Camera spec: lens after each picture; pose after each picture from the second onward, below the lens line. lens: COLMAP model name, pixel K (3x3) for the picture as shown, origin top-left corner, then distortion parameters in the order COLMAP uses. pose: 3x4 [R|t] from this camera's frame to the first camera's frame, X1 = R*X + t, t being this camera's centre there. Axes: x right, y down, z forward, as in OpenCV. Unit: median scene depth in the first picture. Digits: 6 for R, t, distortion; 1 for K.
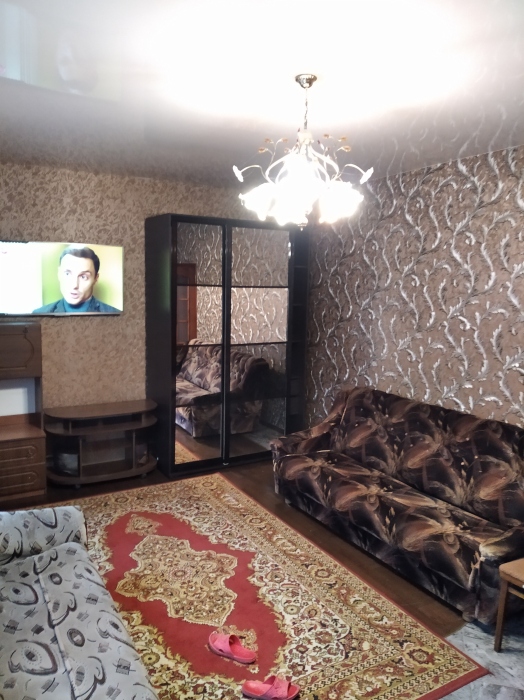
lens RADIAL K [[531.5, 0, 262.0], [0, 531.5, 350.0], [0, 0, 1]] dist [0.053691, -0.079653]
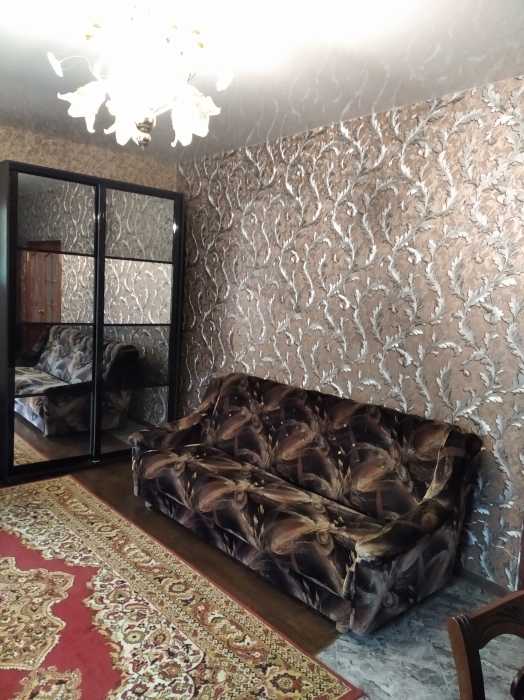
lens RADIAL K [[539.4, 0, 259.3], [0, 539.4, 351.8], [0, 0, 1]] dist [0.062180, -0.084826]
pose [[0.980013, 0.013777, 0.198454, 0.051884], [-0.014311, 0.999897, 0.001254, 0.038019], [-0.198416, -0.004069, 0.980109, 0.117866]]
